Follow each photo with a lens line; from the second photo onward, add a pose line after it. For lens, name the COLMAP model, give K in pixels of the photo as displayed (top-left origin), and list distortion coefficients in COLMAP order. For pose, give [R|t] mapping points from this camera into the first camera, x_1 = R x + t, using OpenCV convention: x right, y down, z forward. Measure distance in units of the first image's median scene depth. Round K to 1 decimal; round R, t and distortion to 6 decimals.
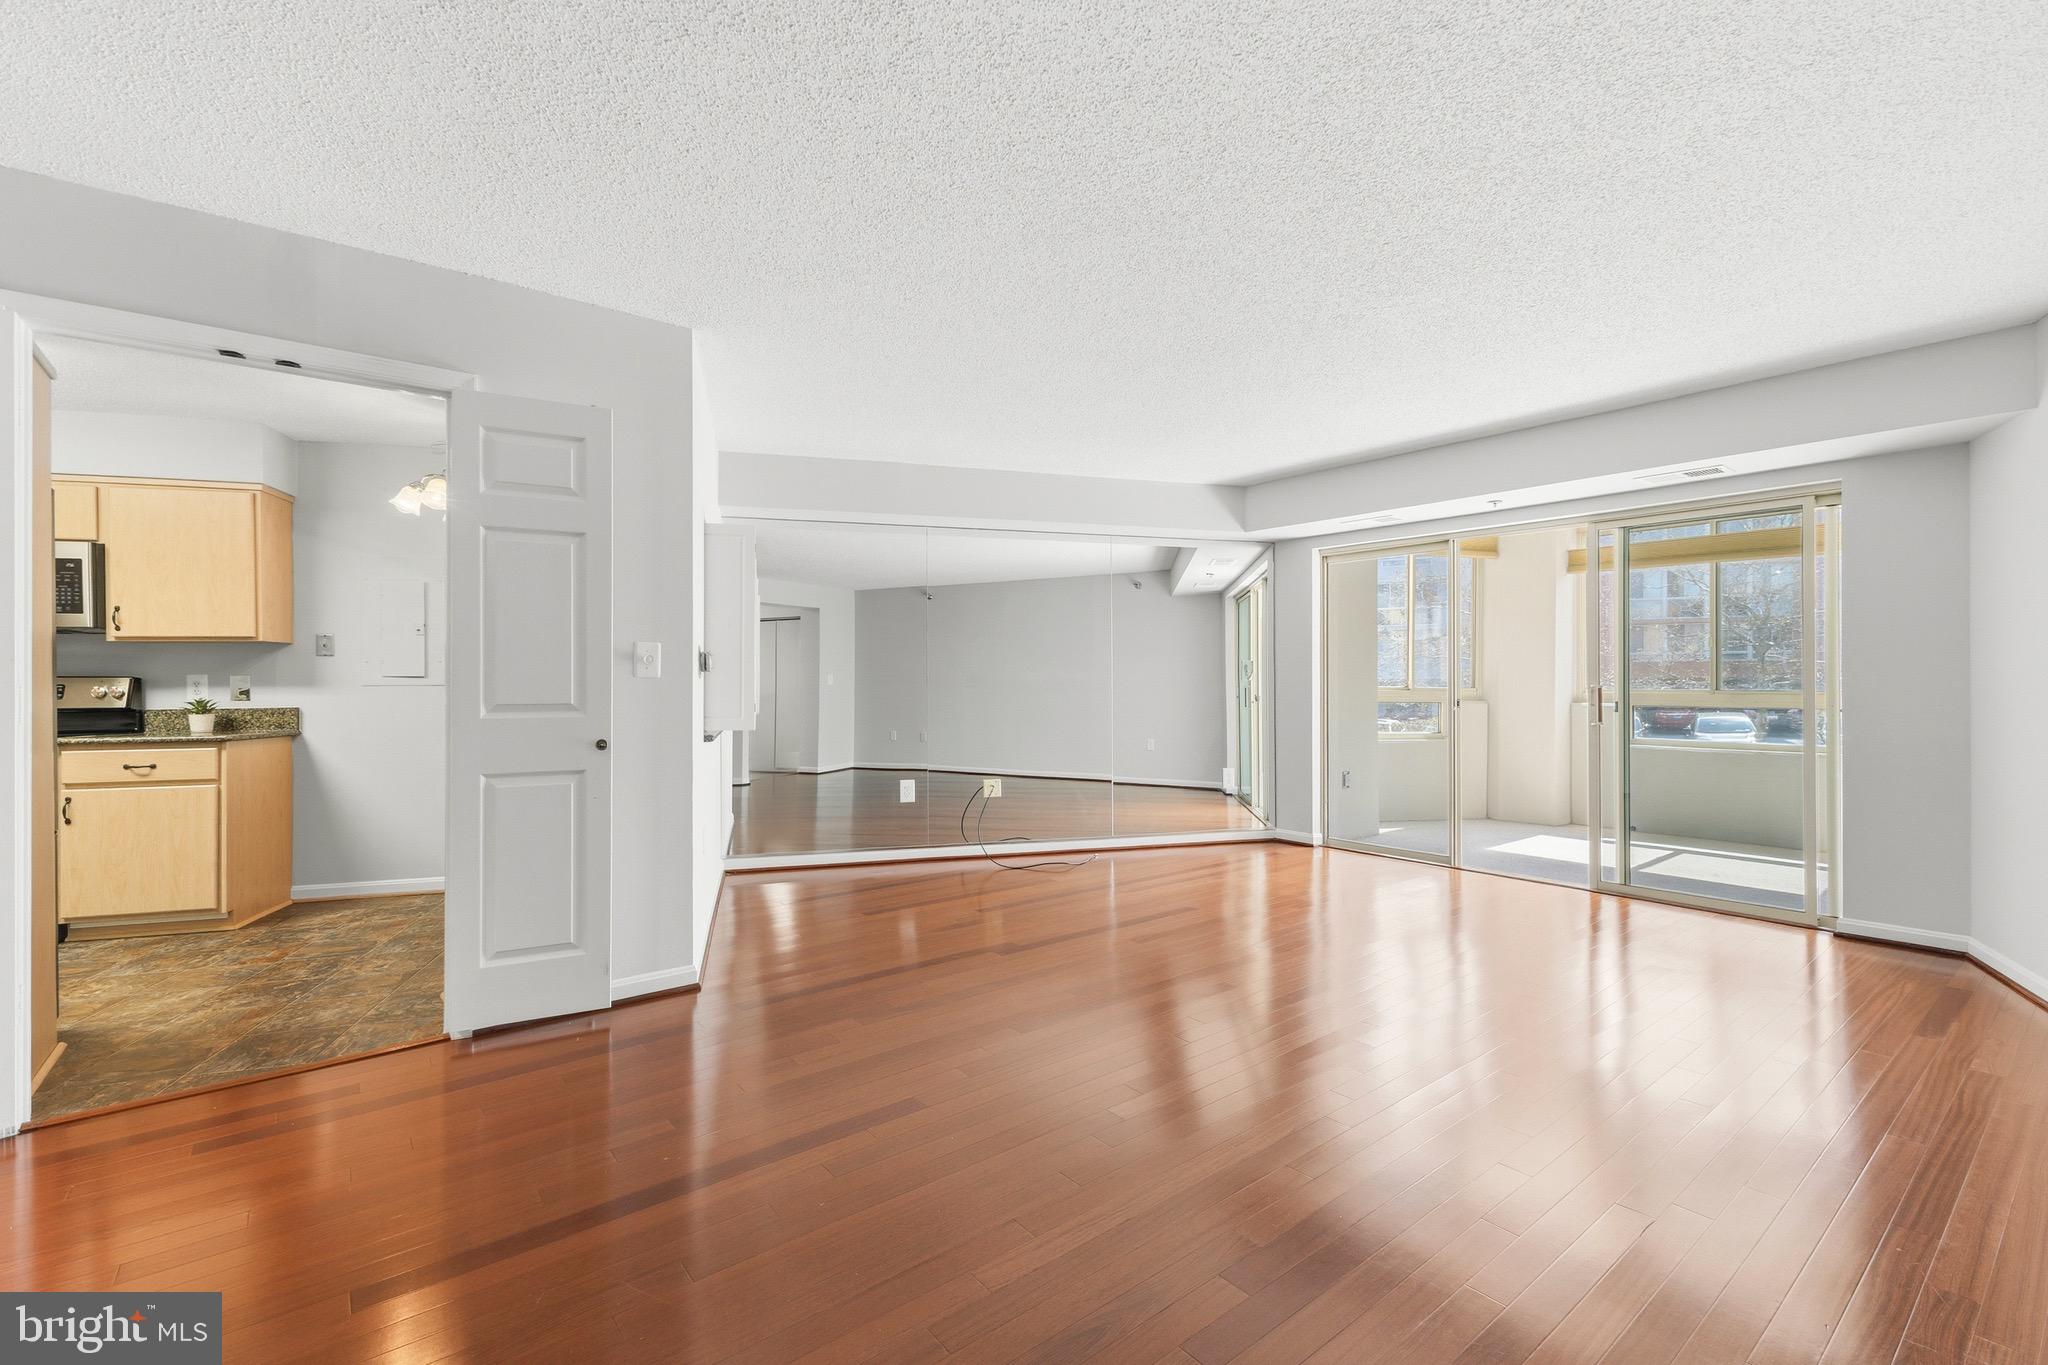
lens RADIAL K [[897.8, 0, 1024.0], [0, 897.8, 682.5], [0, 0, 1]] dist [0.026612, -0.010204]
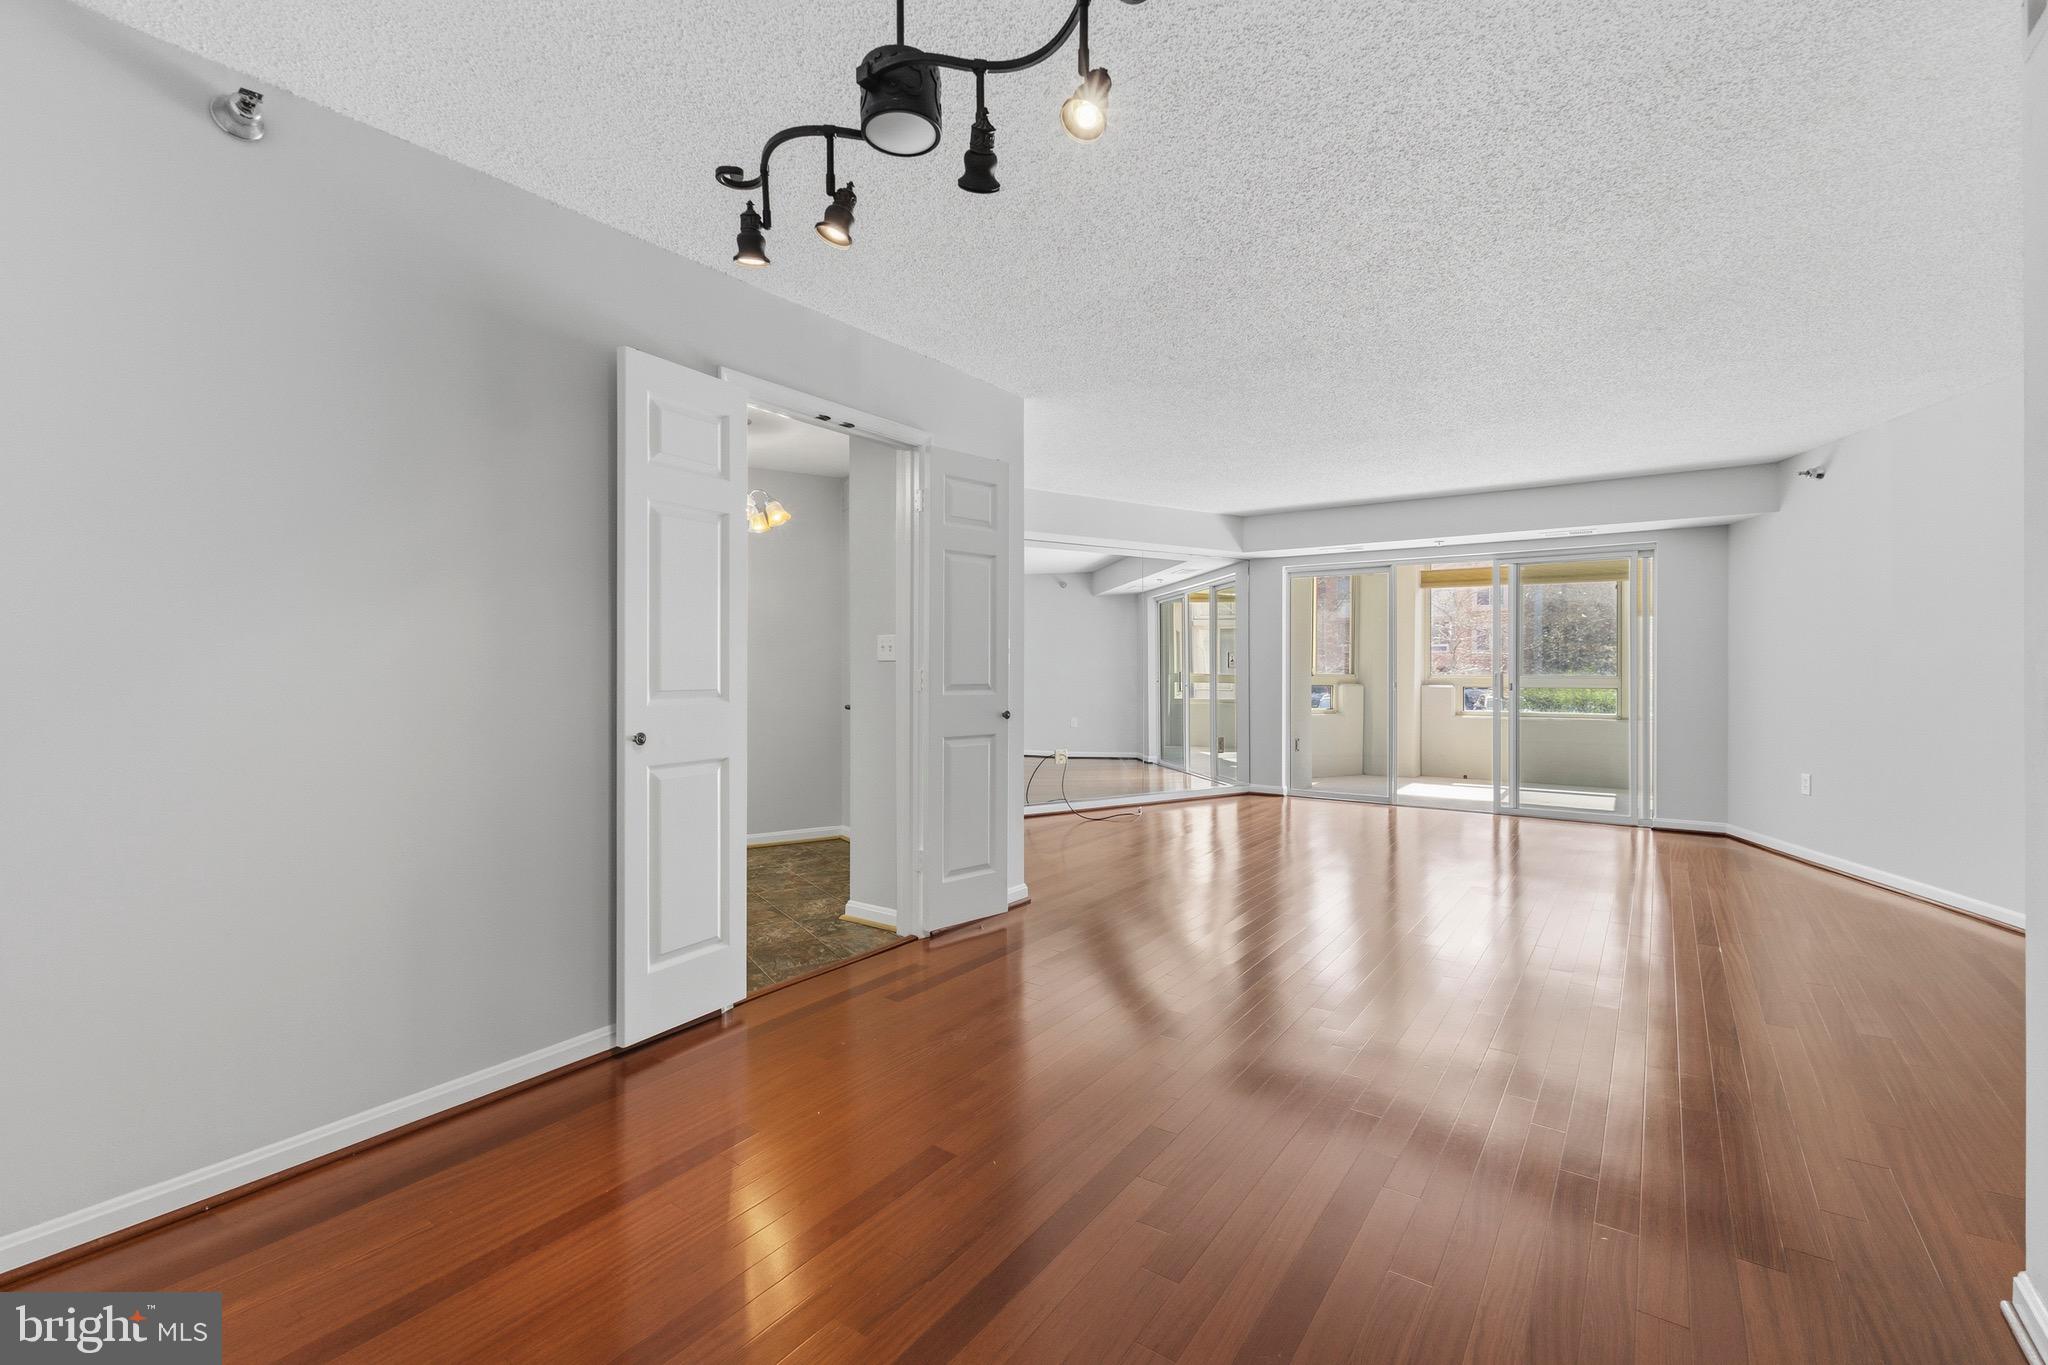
lens RADIAL K [[888.5, 0, 1022.3], [0, 888.5, 673.5], [0, 0, 1]] dist [0.010769, -0.000427]
pose [[0.962558, 0.000563, 0.271076, -0.544094], [-0.001528, 0.999993, 0.003349, 0.002359], [-0.271072, -0.003637, 0.962552, -0.183092]]
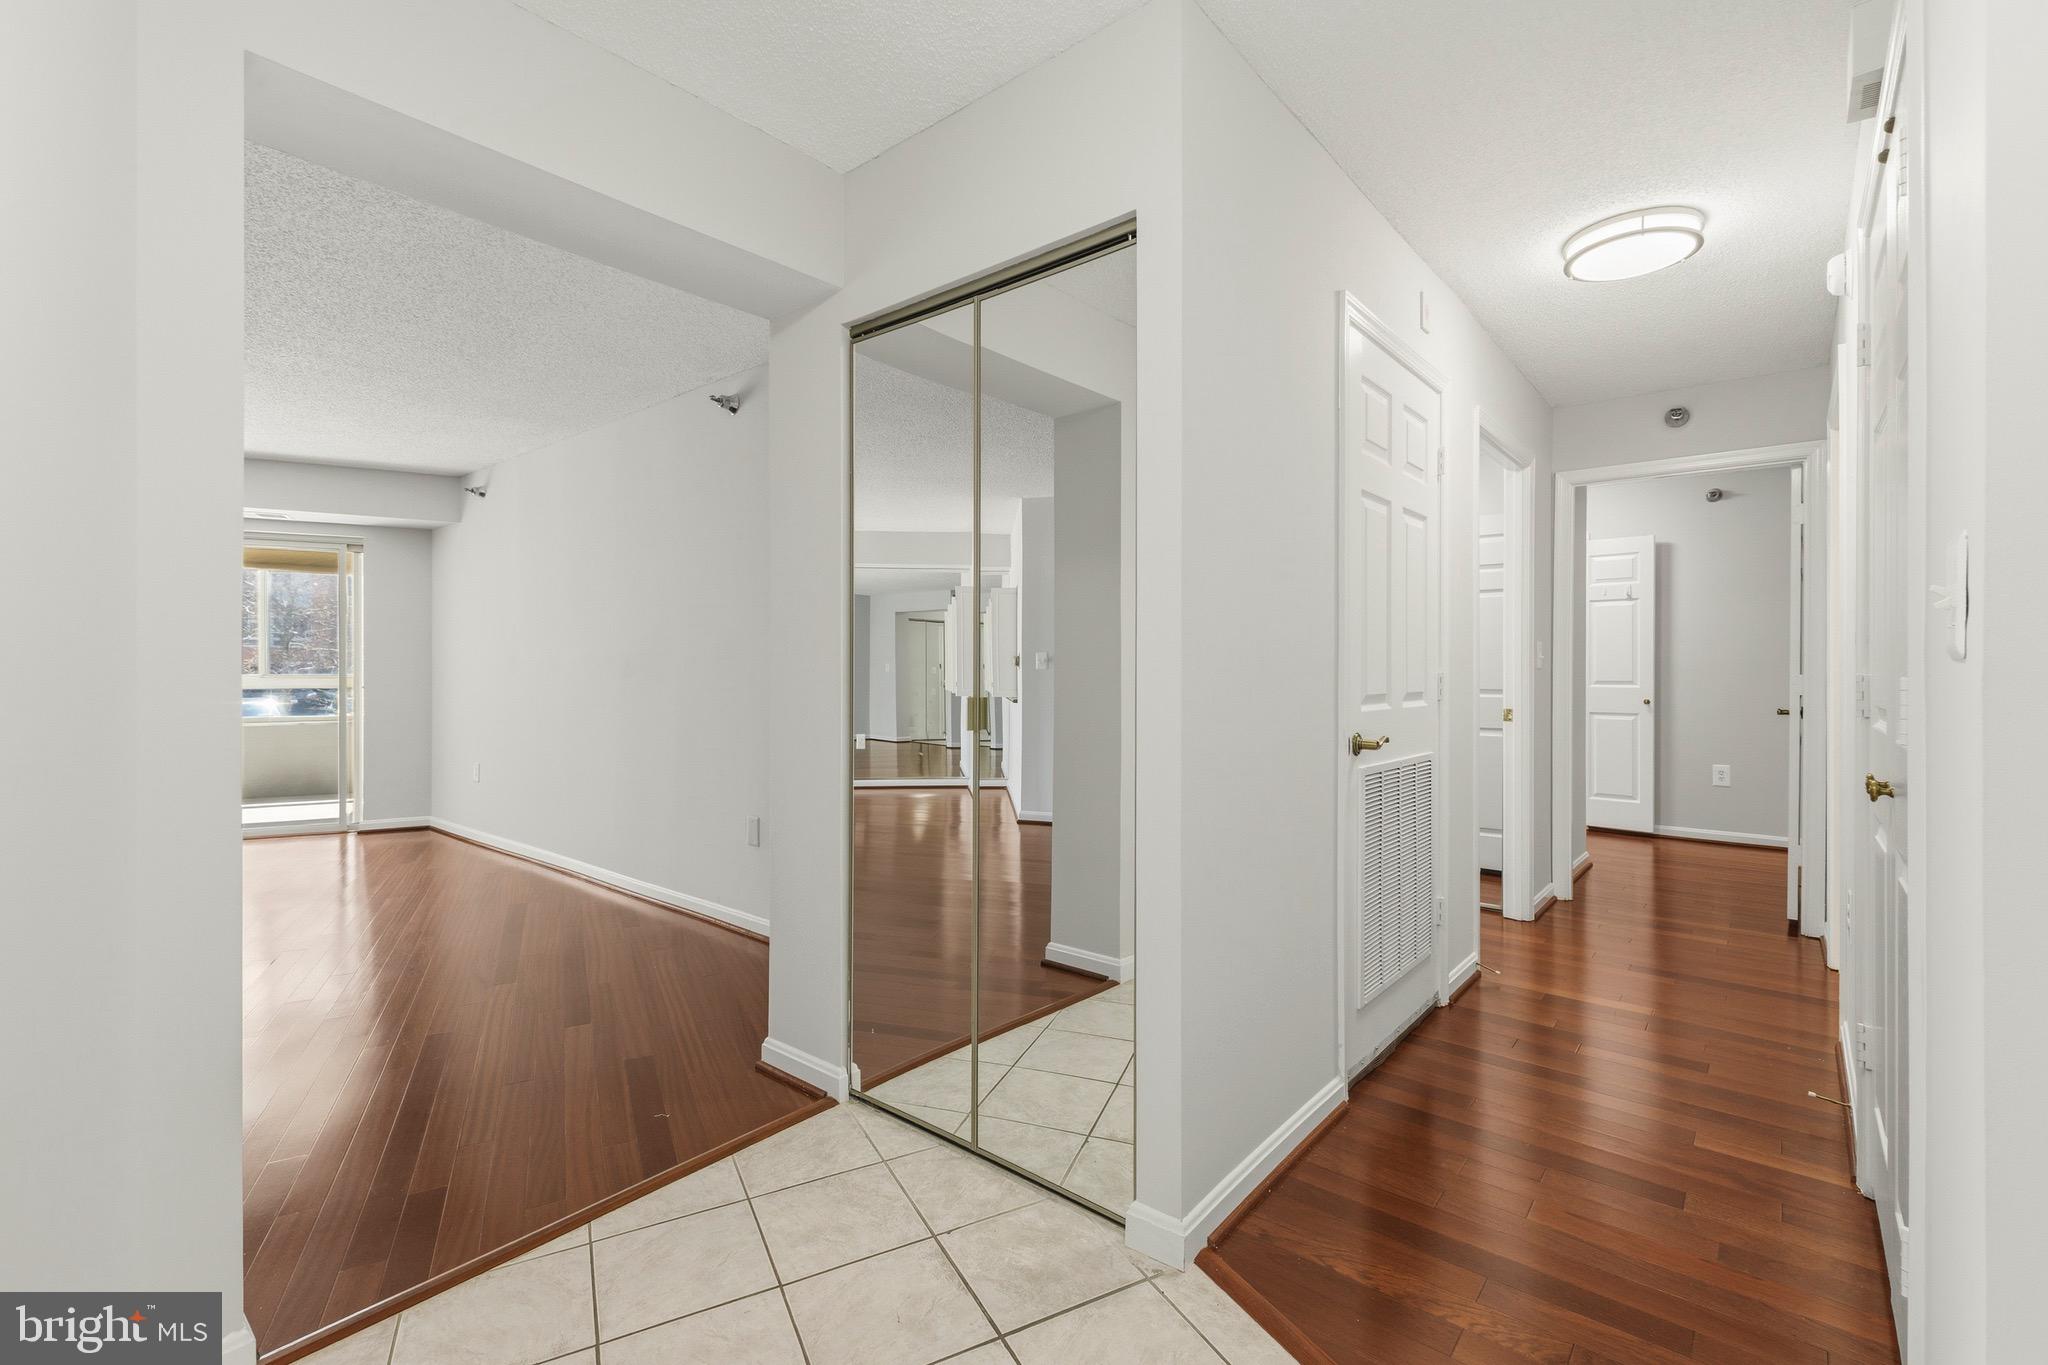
lens RADIAL K [[888.5, 0, 1022.3], [0, 888.5, 673.5], [0, 0, 1]] dist [0.010769, -0.000427]
pose [[0.199681, 0.000009, 0.979861, -0.335906], [-0.004713, 0.999988, 0.000951, 0.001230], [-0.979850, -0.004808, 0.199678, -0.366912]]
